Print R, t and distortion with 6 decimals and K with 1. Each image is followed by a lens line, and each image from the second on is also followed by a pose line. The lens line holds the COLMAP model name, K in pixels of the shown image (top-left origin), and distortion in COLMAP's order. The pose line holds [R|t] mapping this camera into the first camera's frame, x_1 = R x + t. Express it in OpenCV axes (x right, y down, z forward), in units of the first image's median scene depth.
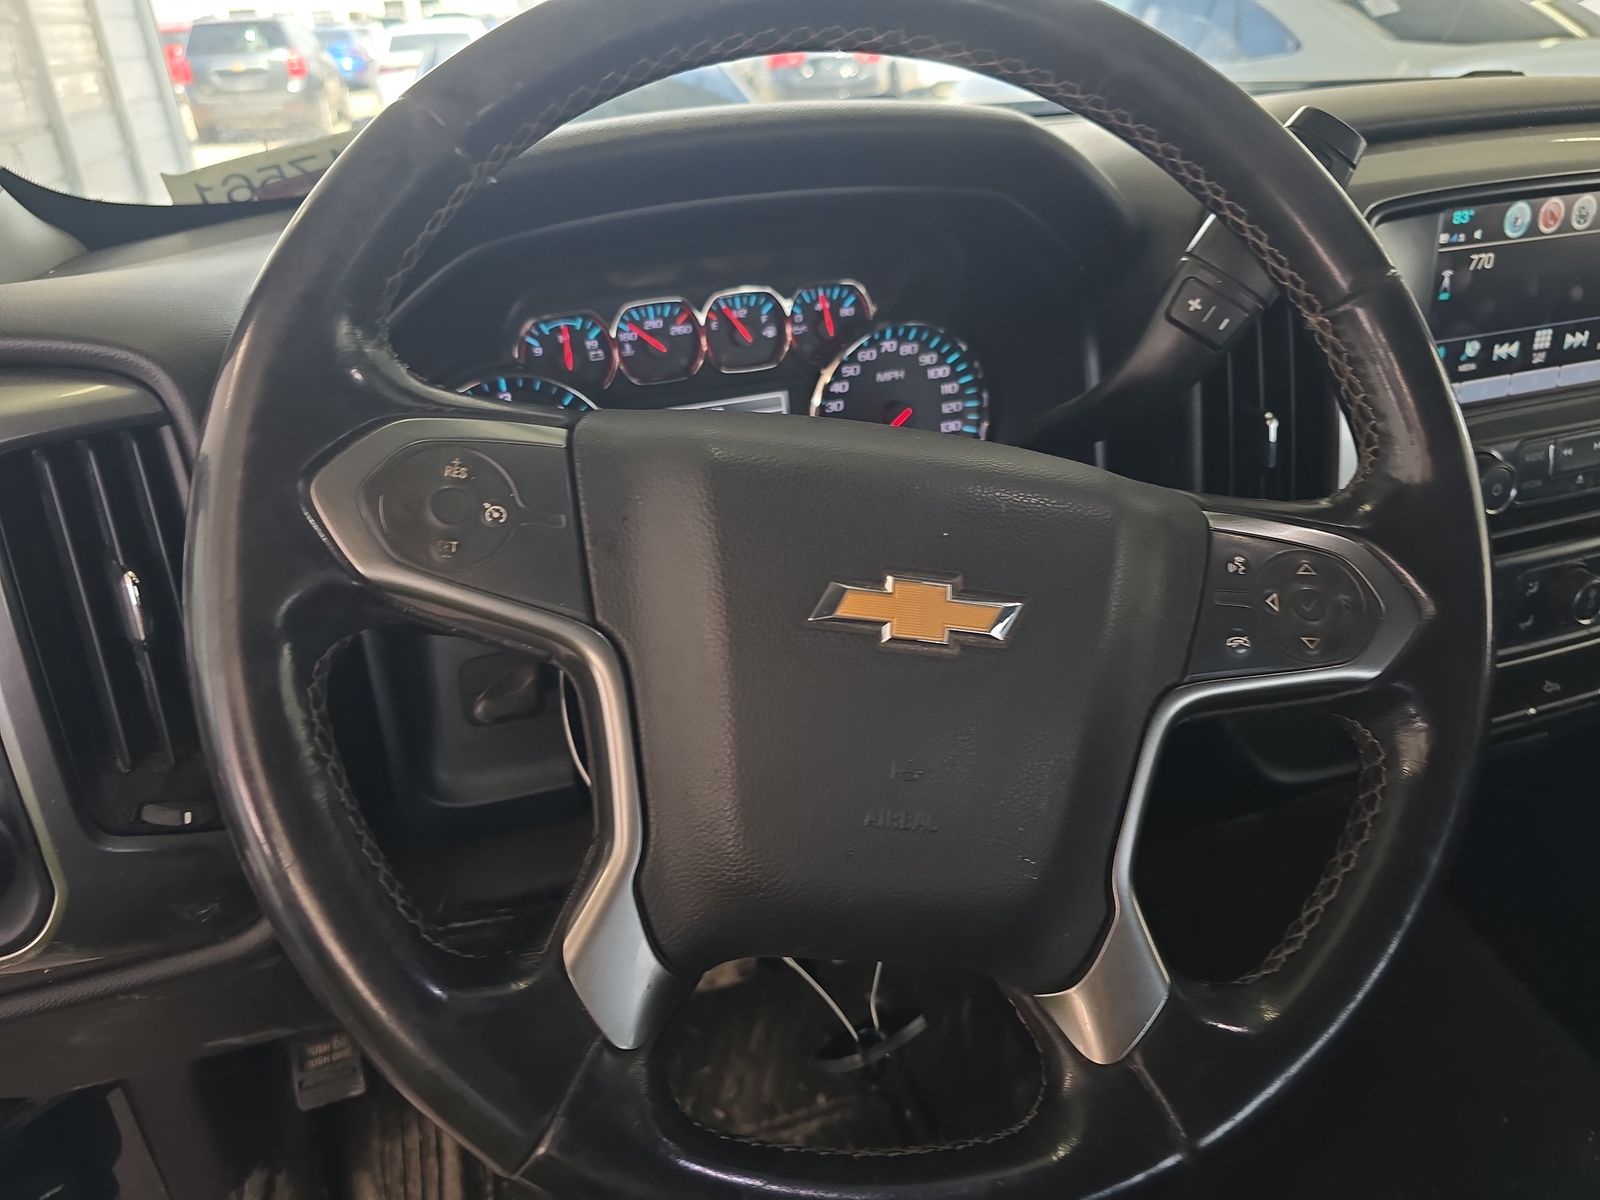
lens RADIAL K [[1109.1, 0, 790.7], [0, 1109.1, 595.4], [0, 0, 1]] dist [0.026470, -0.037375]
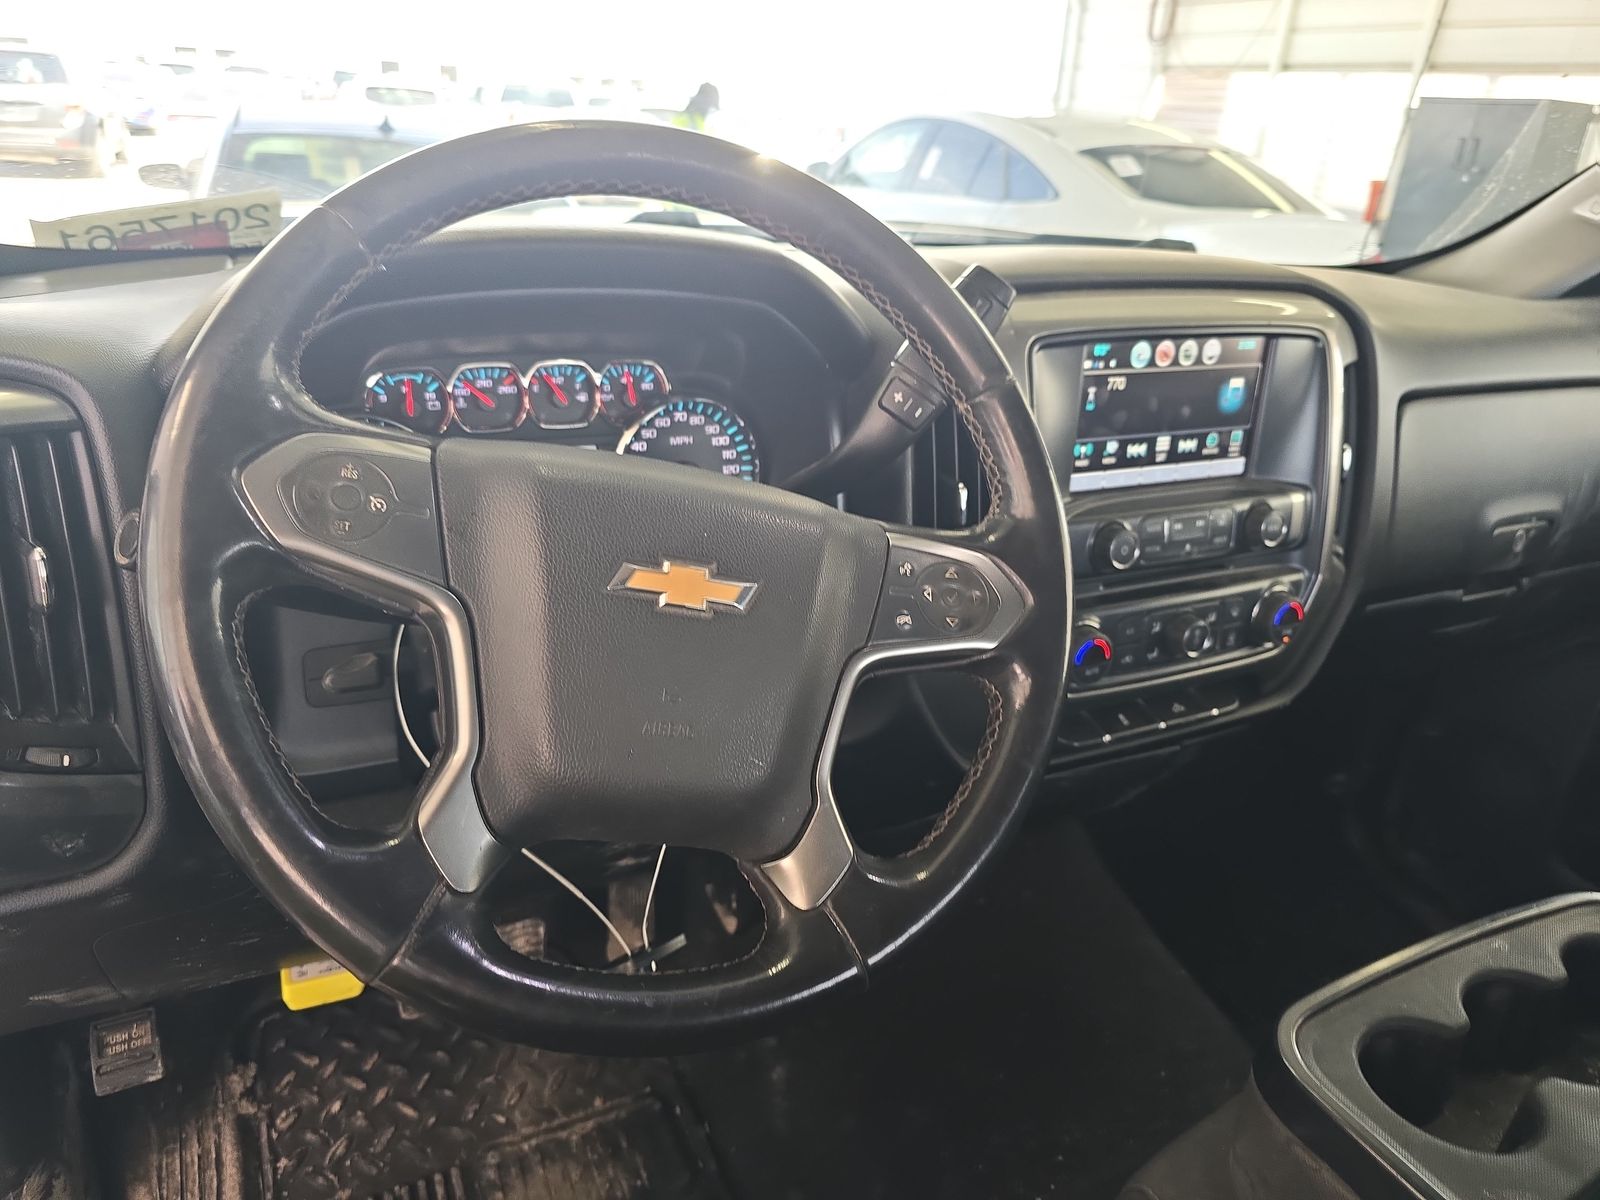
lens RADIAL K [[1109.1, 0, 790.7], [0, 1109.1, 595.4], [0, 0, 1]] dist [0.026470, -0.037375]
pose [[0.982895, 0.040334, 0.179698, -0.004618], [-0.026334, 0.996477, -0.079627, 0.073654], [-0.182276, 0.073533, 0.980494, -0.230638]]
